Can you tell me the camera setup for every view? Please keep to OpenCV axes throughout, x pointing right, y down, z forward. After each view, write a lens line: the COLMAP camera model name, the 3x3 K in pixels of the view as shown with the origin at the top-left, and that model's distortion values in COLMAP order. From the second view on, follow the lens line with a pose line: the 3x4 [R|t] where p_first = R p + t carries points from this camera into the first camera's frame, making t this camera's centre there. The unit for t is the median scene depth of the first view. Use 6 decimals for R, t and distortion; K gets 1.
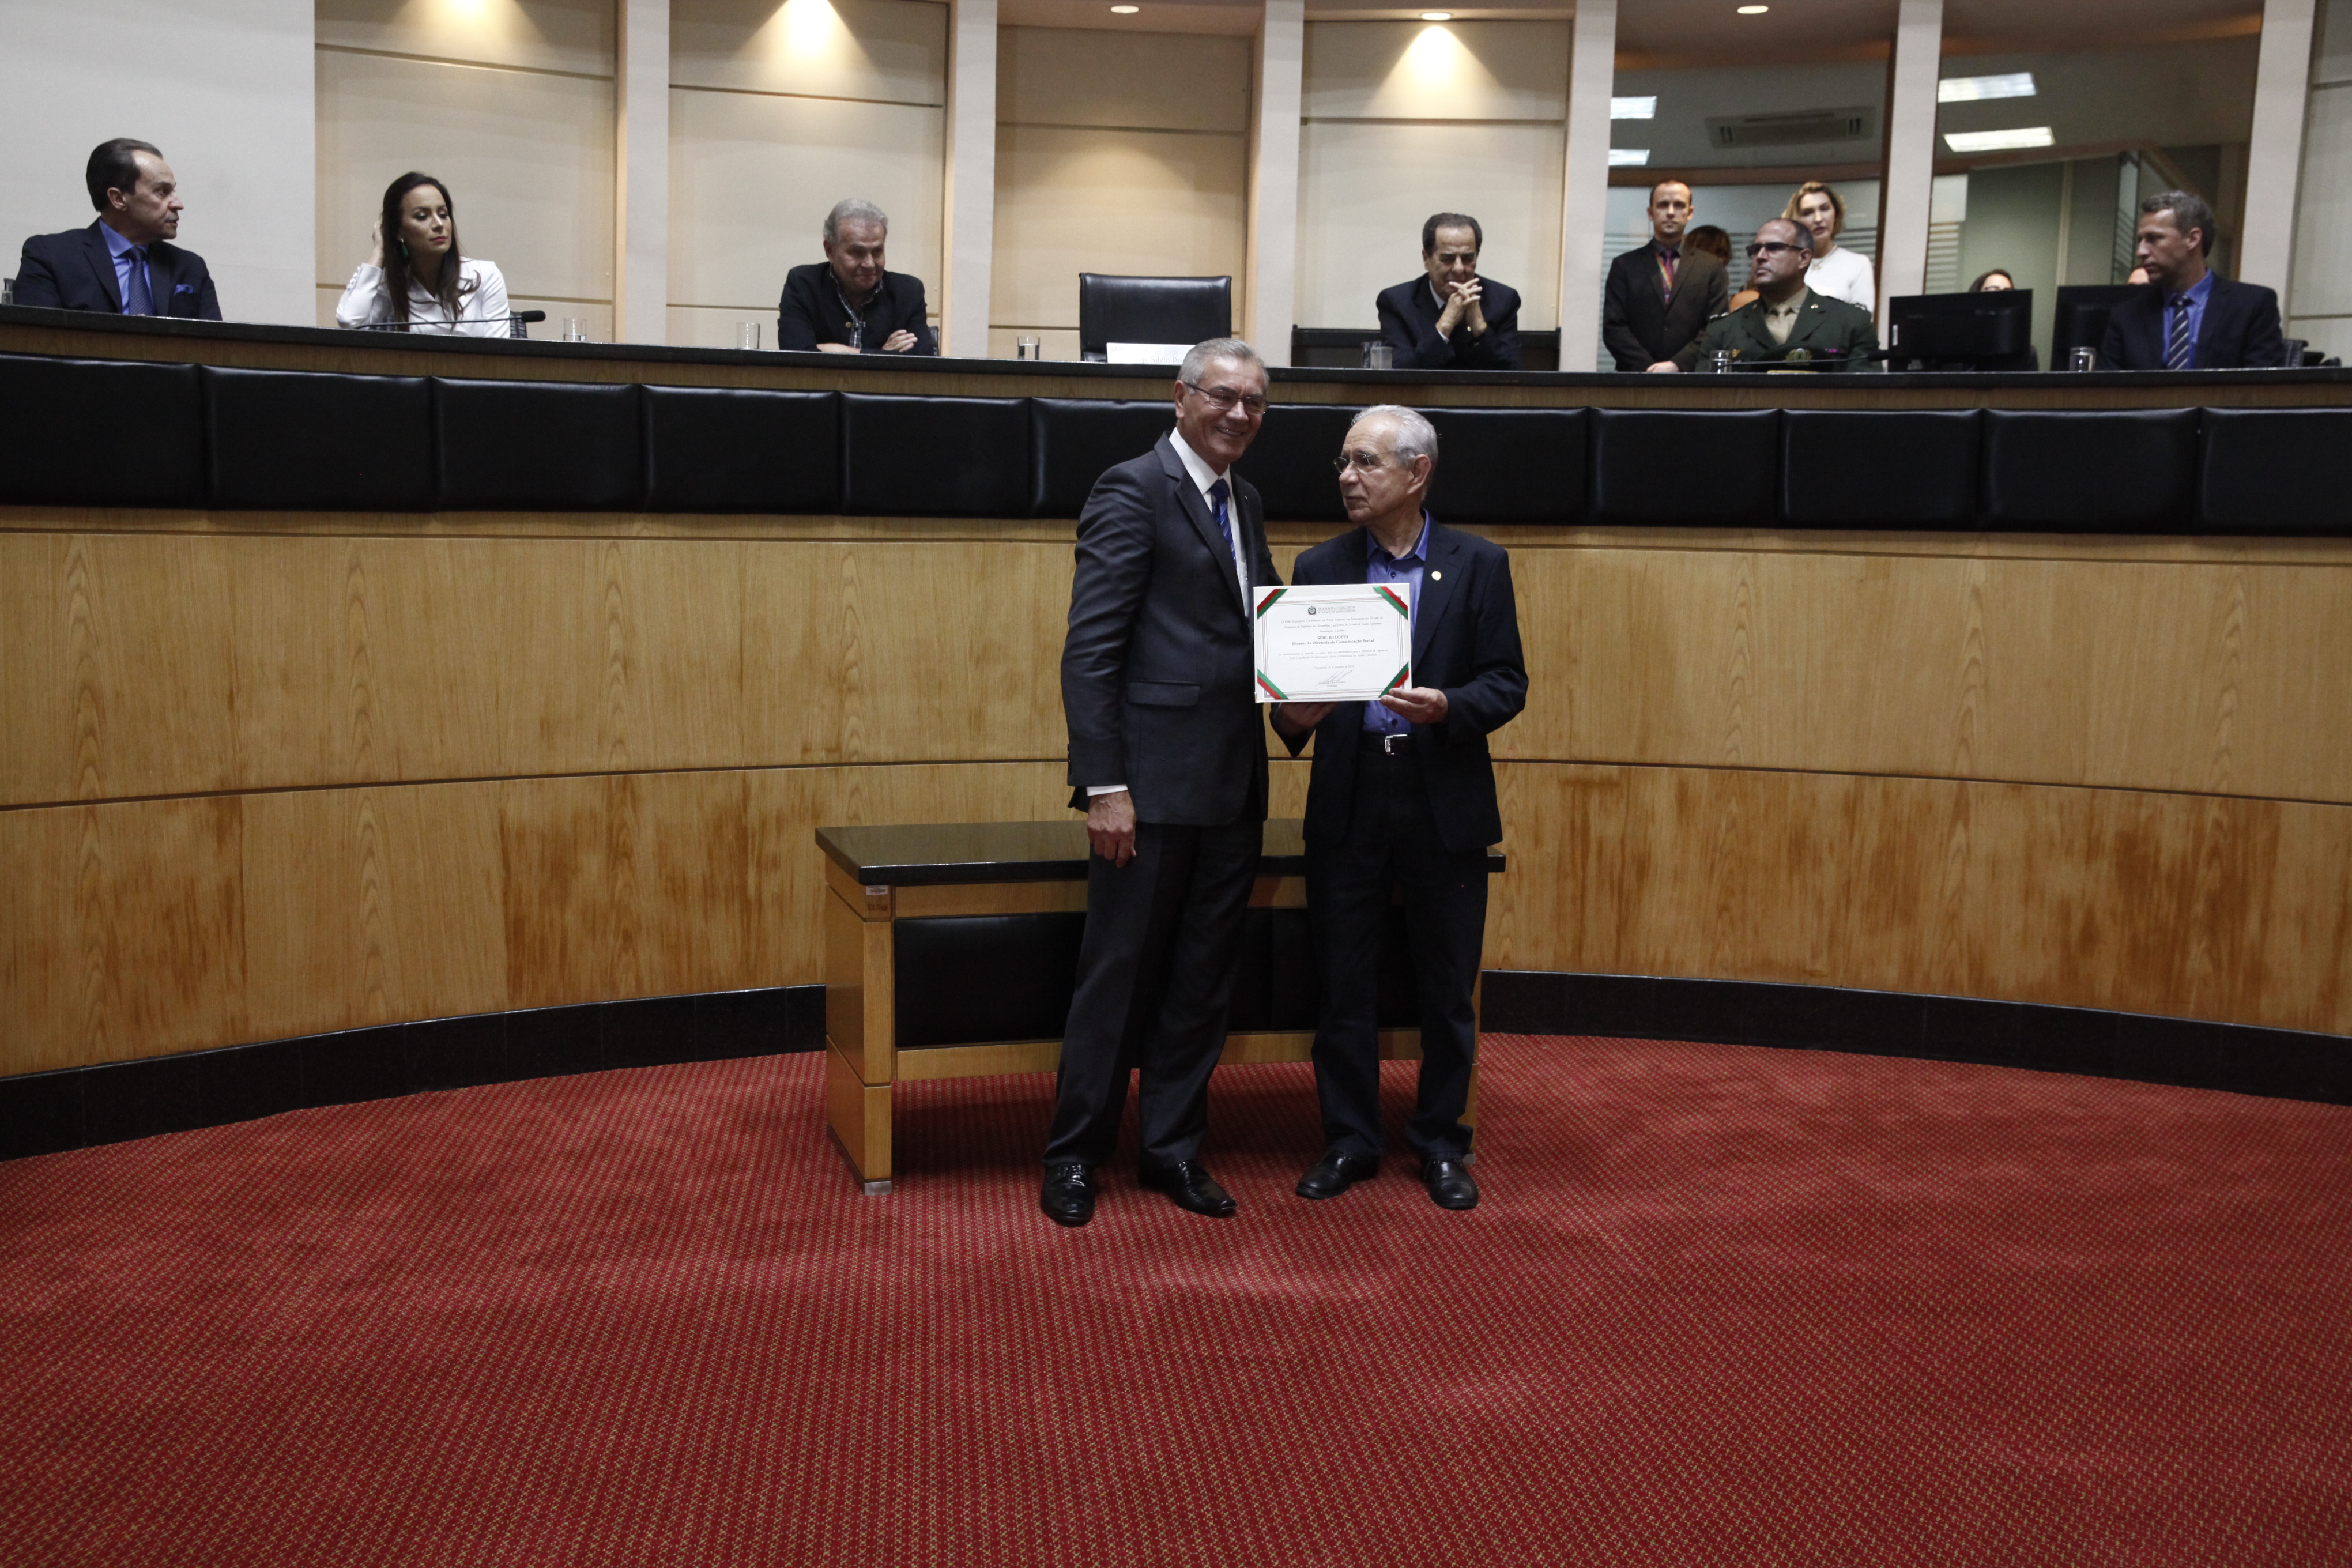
lens RADIAL K [[2072.0, 0, 1173.3], [0, 2072.0, 784.5], [0, 0, 1]] dist [-0.039664, 0.063433]
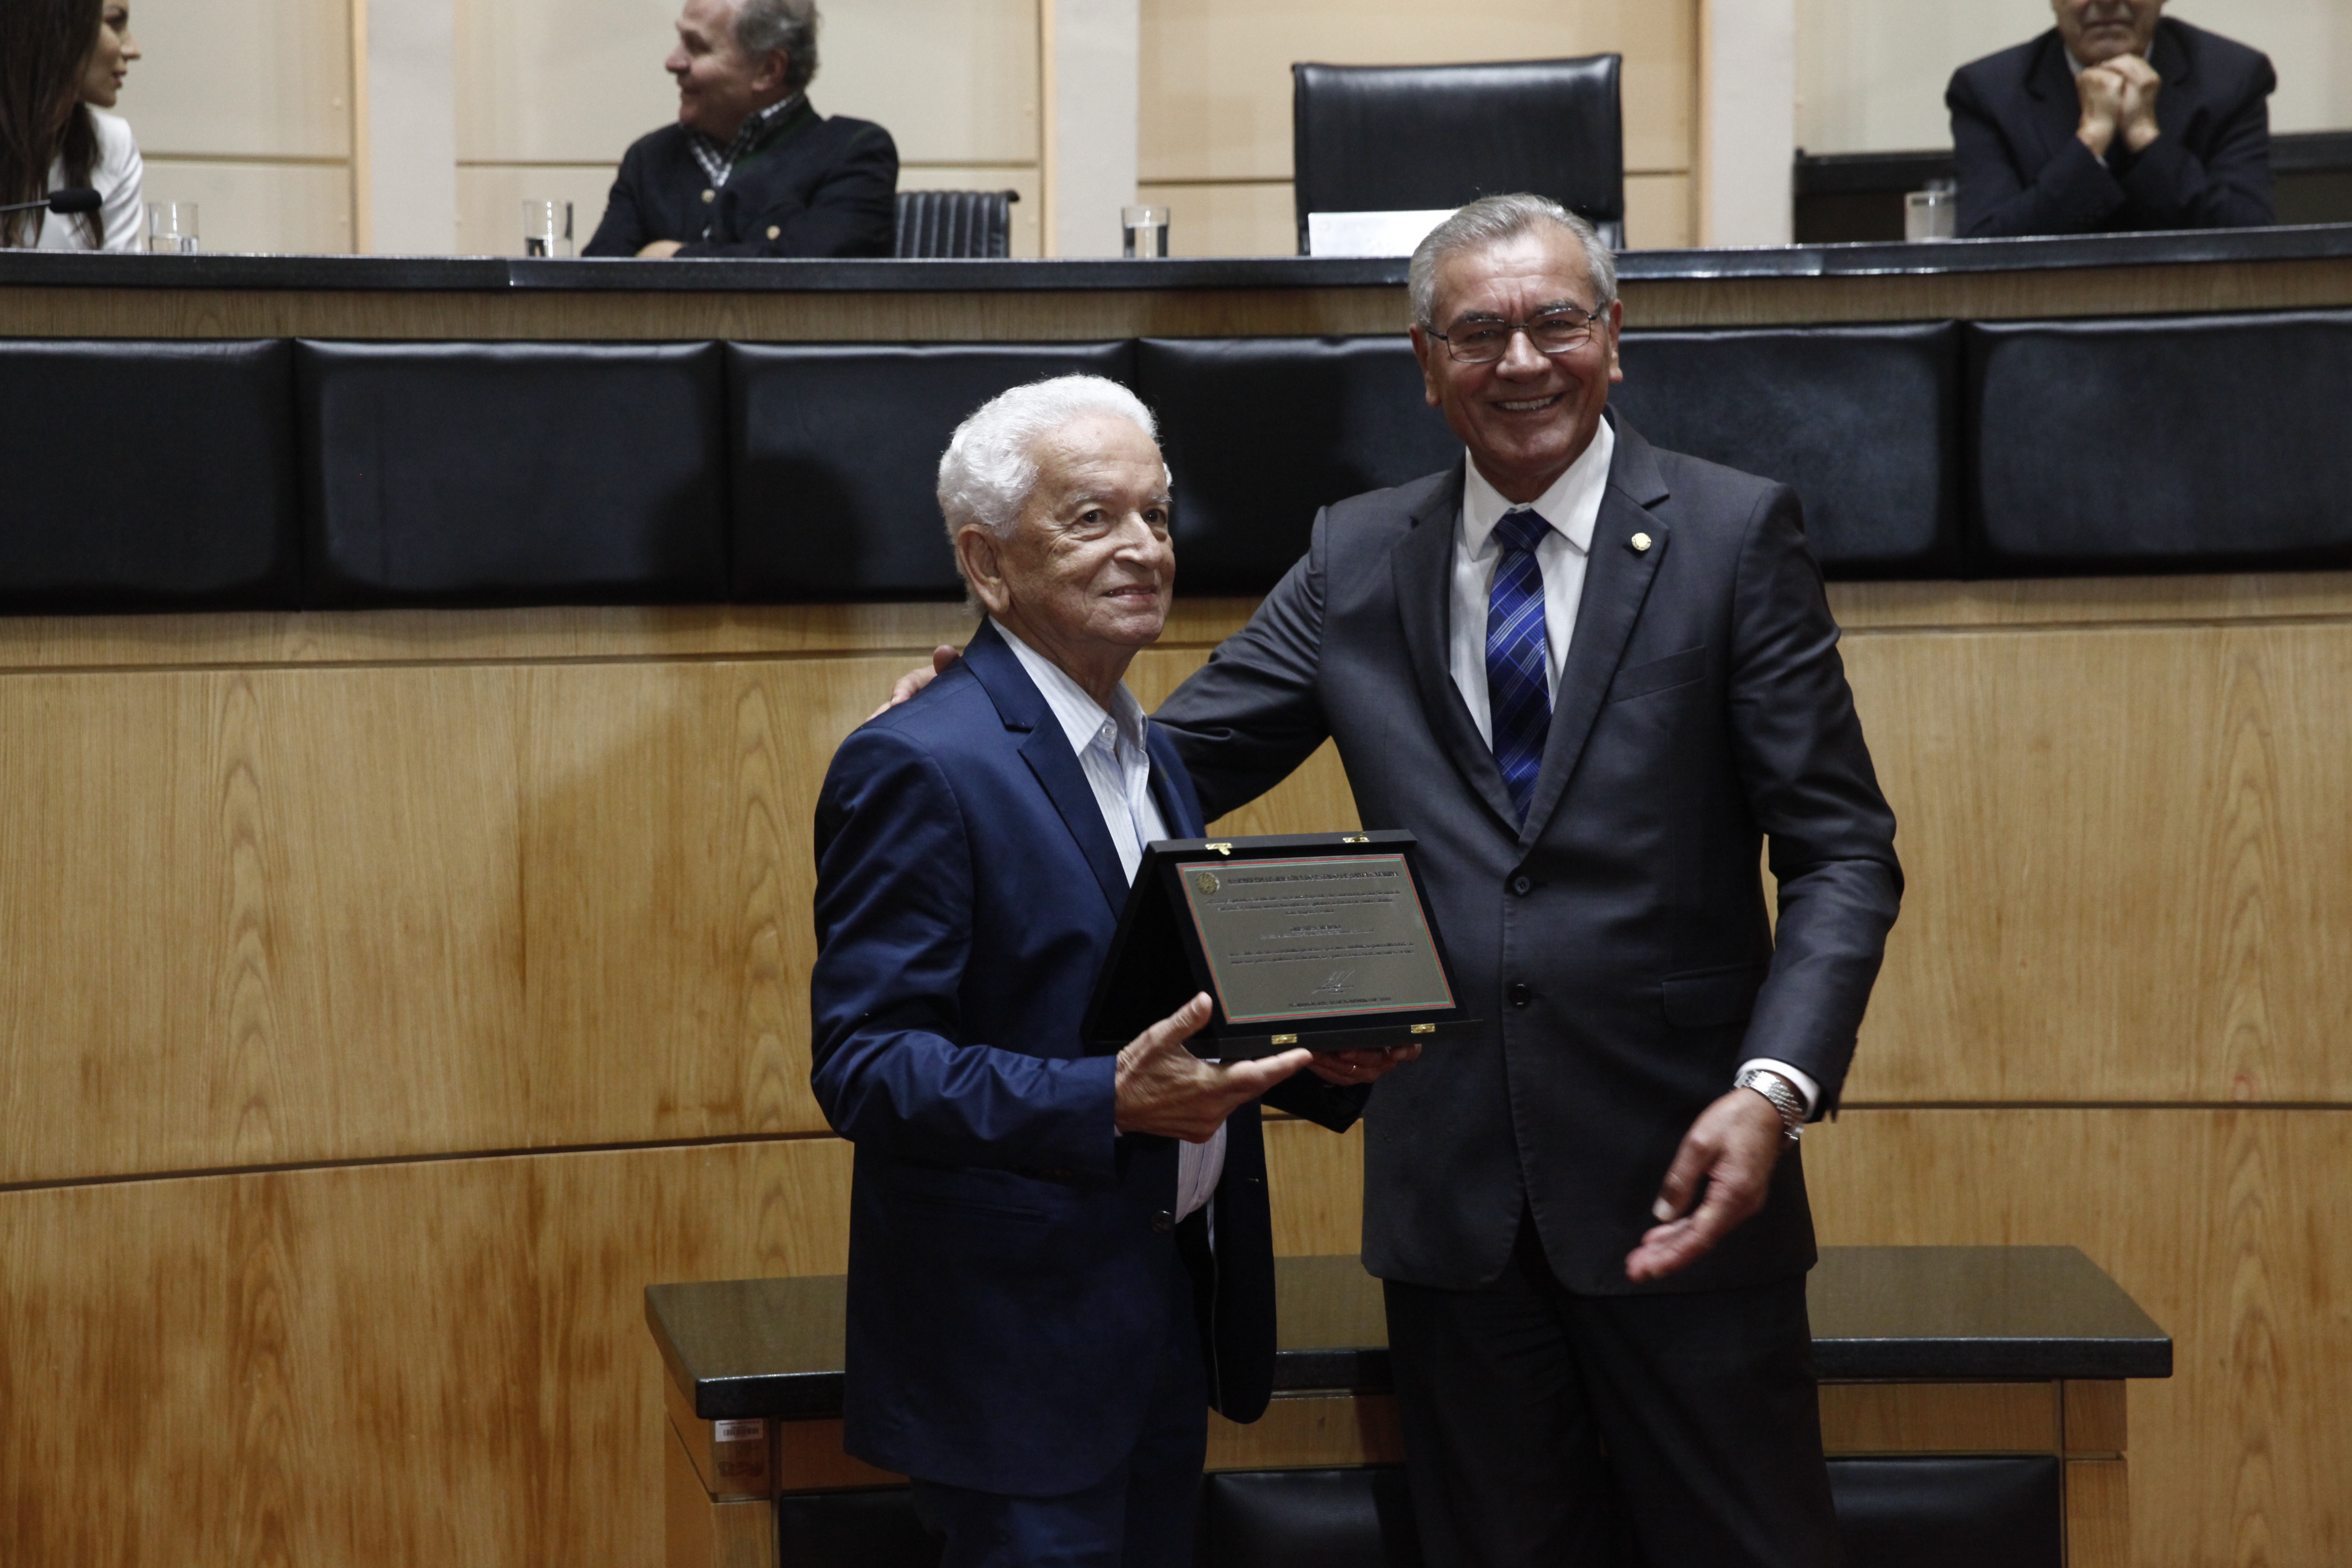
lens RADIAL K [[4380.2, 0, 1177.8], [0, 4380.2, 791.4], [0, 0, 1]] dist [0.235061, 0.000000]
pose [[0.992053, -0.026482, -0.123005, 0.059925], [0.016858, 0.996761, -0.078632, -0.008165], [0.124689, 0.075934, 0.989286, 0.033530]]
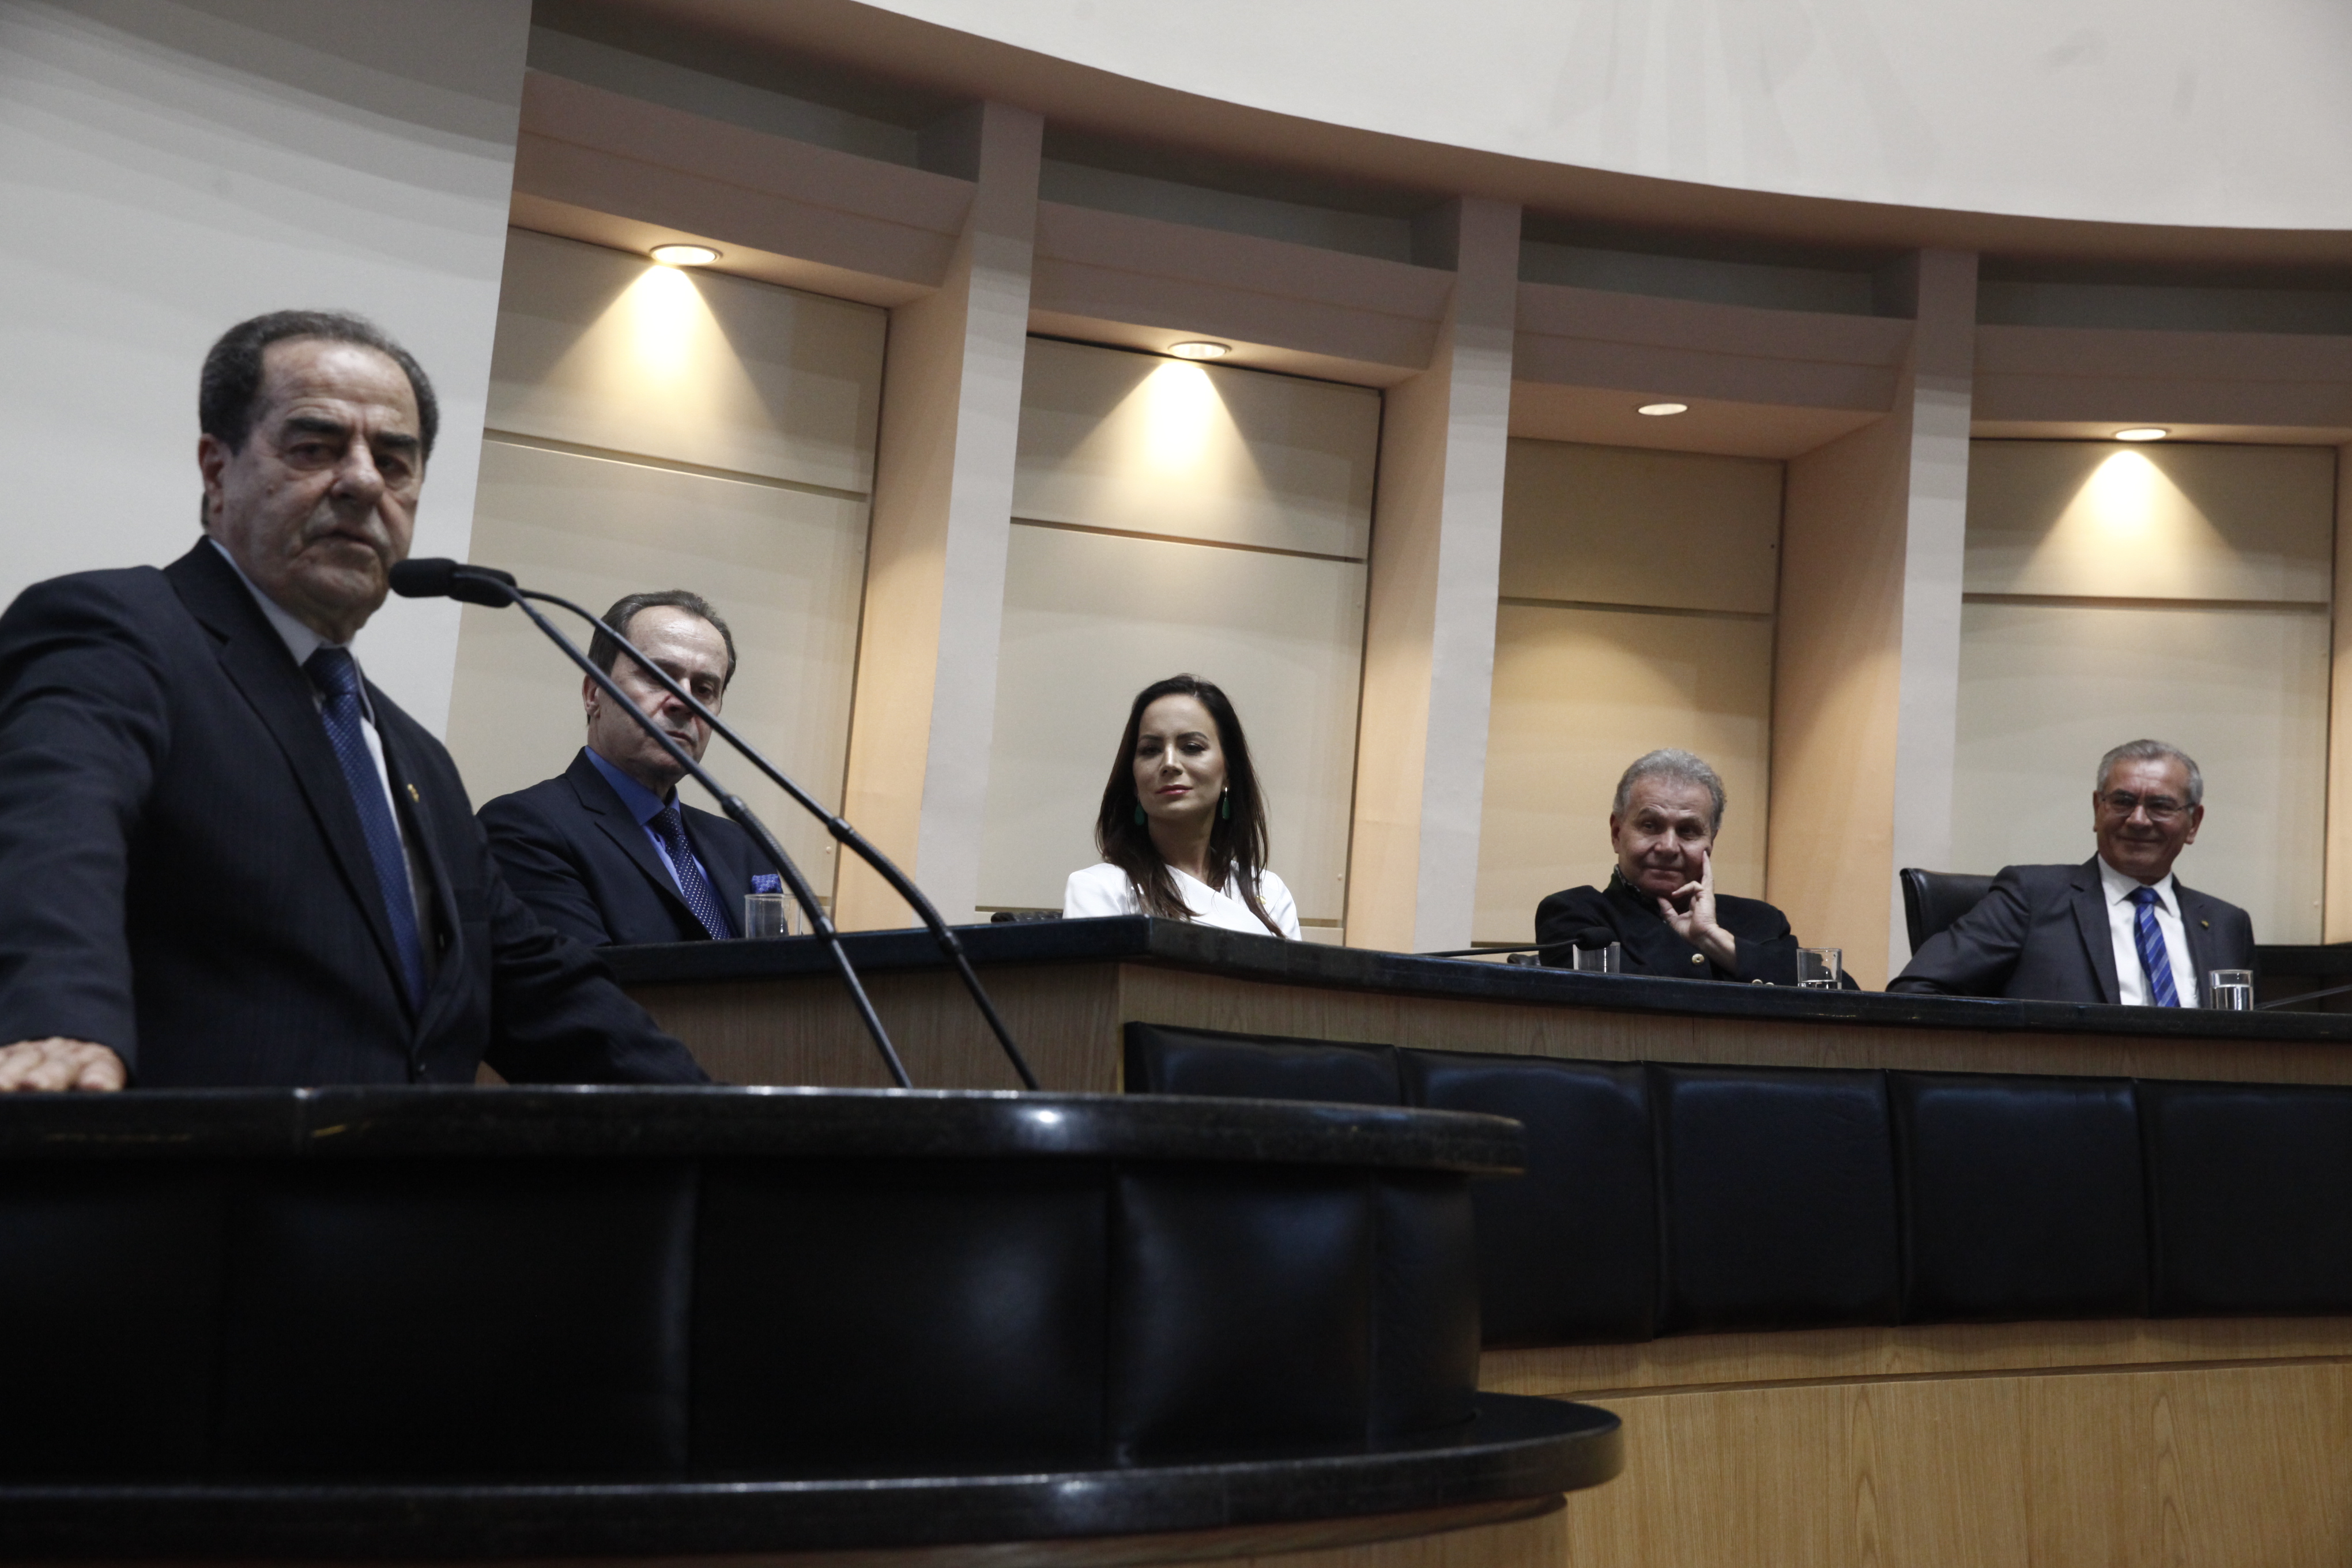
lens RADIAL K [[3481.5, 0, 1170.9], [0, 3481.5, 789.4], [0, 0, 1]] dist [0.116379, 0.000000]
pose [[0.966485, 0.005416, 0.256666, -0.617553], [0.059913, 0.967412, -0.246018, -0.056495], [-0.249634, 0.253151, 0.934664, 0.209724]]
